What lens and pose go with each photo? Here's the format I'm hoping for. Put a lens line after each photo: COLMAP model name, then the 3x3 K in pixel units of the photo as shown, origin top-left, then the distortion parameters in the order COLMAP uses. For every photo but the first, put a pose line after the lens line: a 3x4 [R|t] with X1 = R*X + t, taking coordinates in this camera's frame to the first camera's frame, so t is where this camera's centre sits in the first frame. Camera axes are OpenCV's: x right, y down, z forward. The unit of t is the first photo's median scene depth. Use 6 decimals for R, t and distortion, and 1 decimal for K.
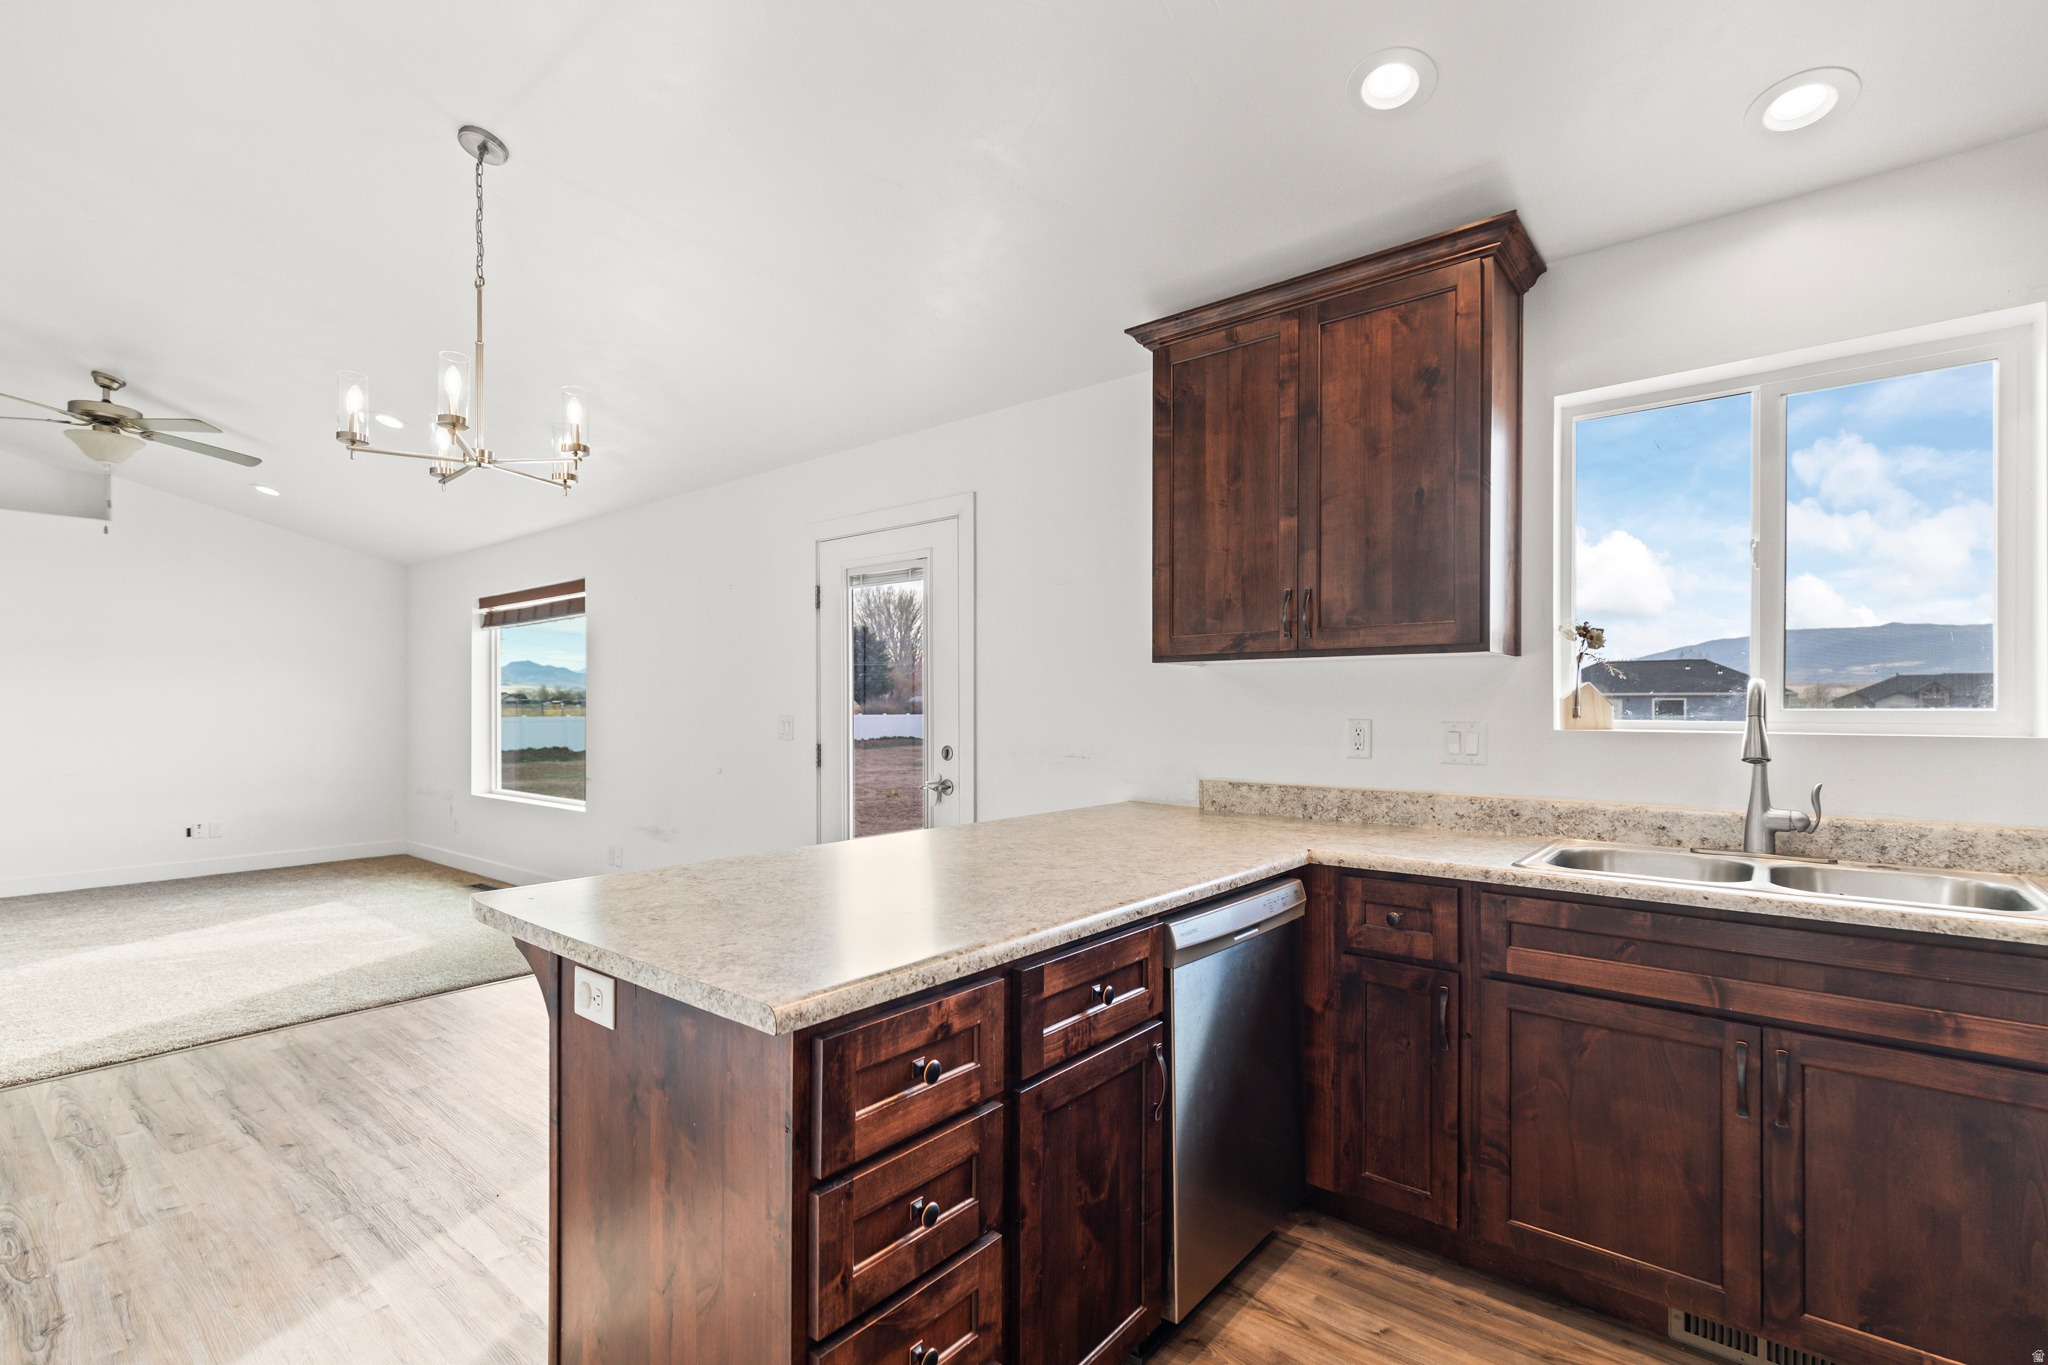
lens RADIAL K [[933.7, 0, 1014.8], [0, 933.7, 709.6], [0, 0, 1]] dist [0.012541, -0.002677]
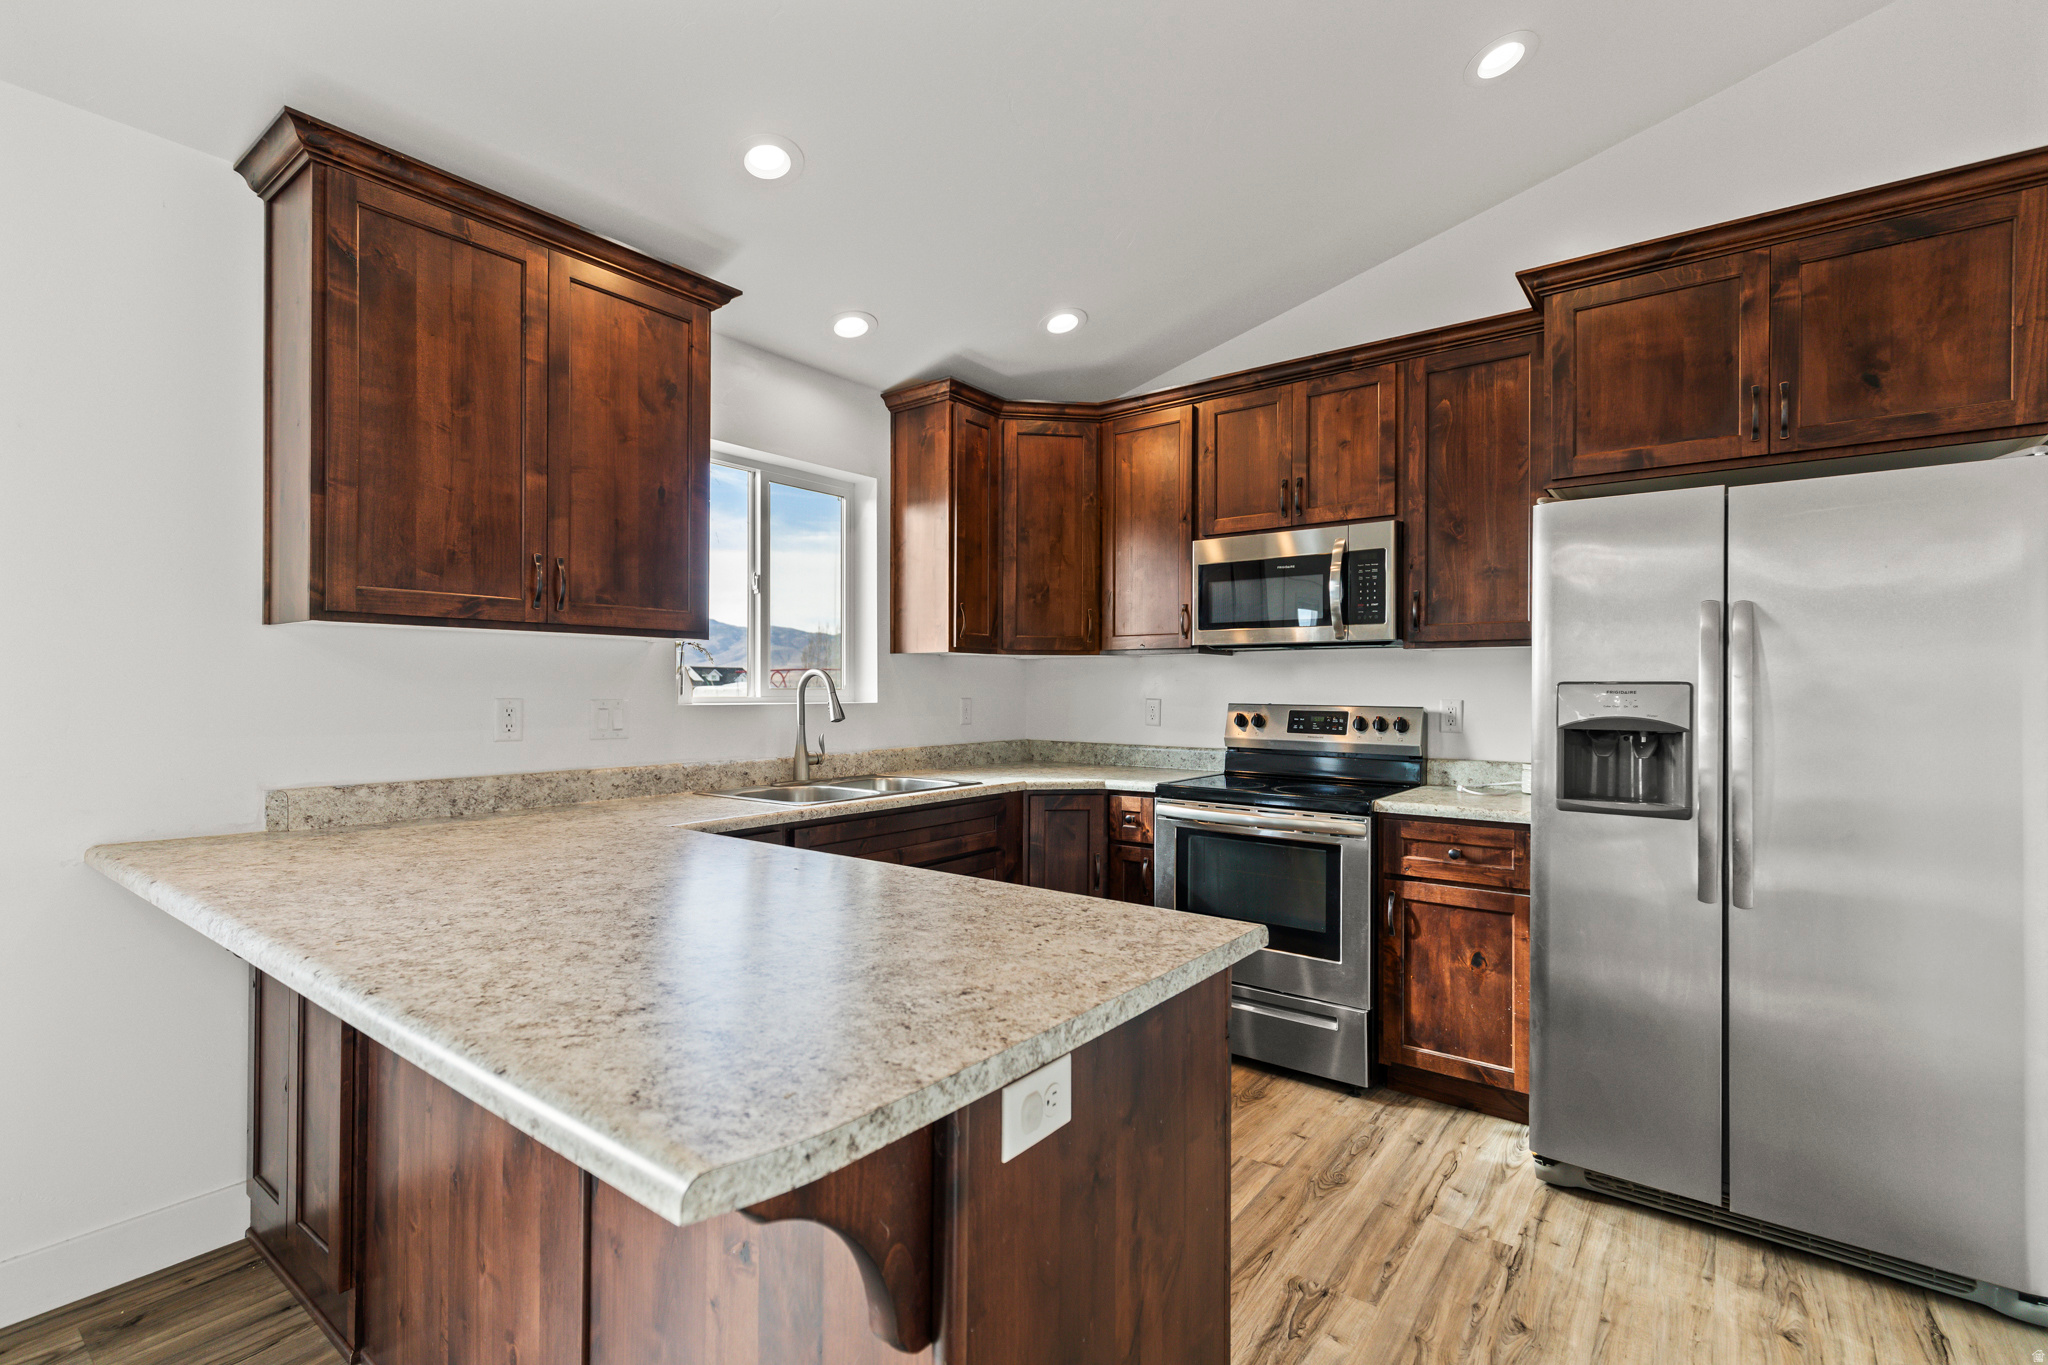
lens RADIAL K [[933.7, 0, 1024.6], [0, 933.7, 683.6], [0, 0, 1]] dist [0.012541, -0.002677]
pose [[-0.041059, 0.004542, 0.999146, -0.726741], [0.000382, 0.999990, -0.004530, -0.000449], [-0.999157, 0.000196, -0.041061, 0.663965]]
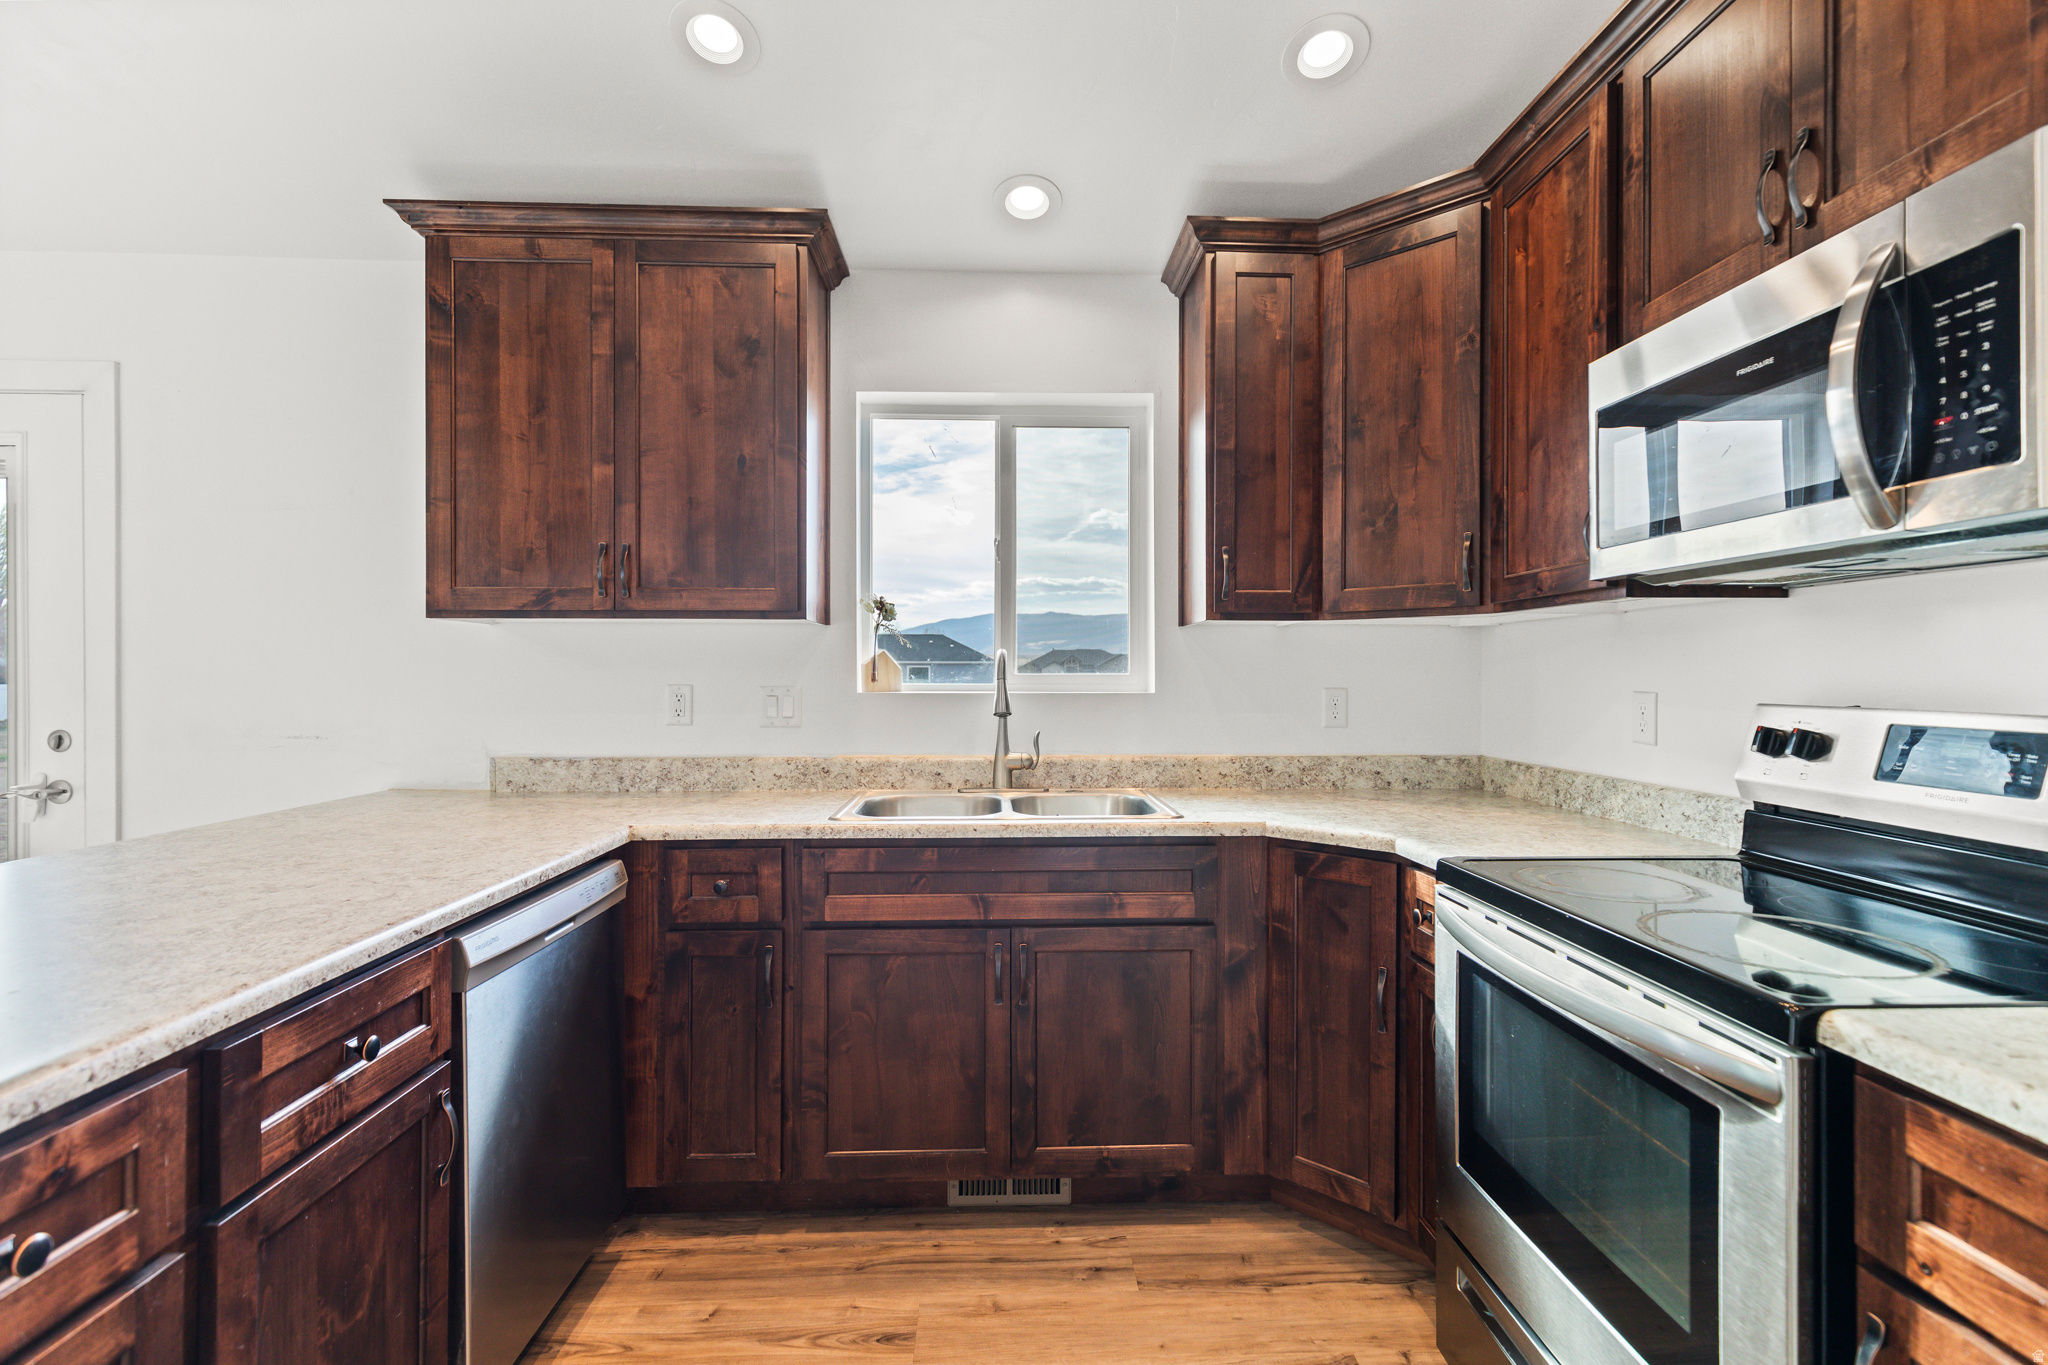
lens RADIAL K [[933.7, 0, 1033.0], [0, 933.7, 673.6], [0, 0, 1]] dist [0.012541, -0.002677]
pose [[0.745195, -0.001417, 0.666846, -0.005873], [0.003116, 0.999994, -0.001357, 0.001540], [-0.666840, 0.003089, 0.745195, 0.044957]]
